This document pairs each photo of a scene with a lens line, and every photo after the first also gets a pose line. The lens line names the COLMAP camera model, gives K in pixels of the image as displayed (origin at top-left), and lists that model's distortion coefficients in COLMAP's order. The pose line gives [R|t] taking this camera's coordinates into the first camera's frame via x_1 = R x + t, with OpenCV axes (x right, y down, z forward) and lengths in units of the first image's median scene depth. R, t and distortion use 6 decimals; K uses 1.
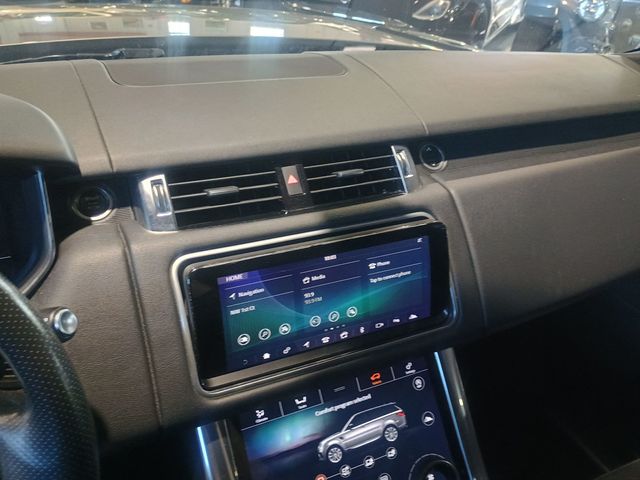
lens RADIAL K [[553.1, 0, 316.0], [0, 553.1, 232.3], [0, 0, 1]] dist [0.053008, -0.078401]
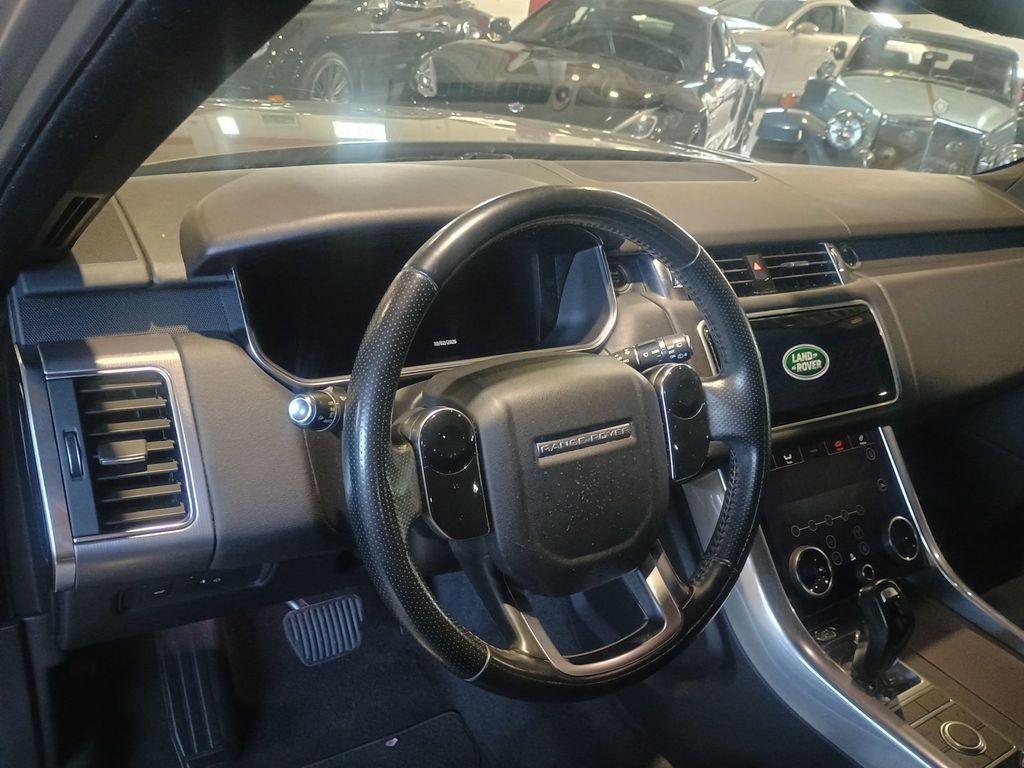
lens RADIAL K [[878.2, 0, 512.0], [0, 878.2, 384.0], [0, 0, 1]] dist [0.057077, -0.086179]
pose [[0.991369, -0.000745, 0.131096, -0.695537], [0.012876, 0.995702, -0.091718, 0.268614], [-0.130464, 0.092614, 0.987118, -0.596039]]
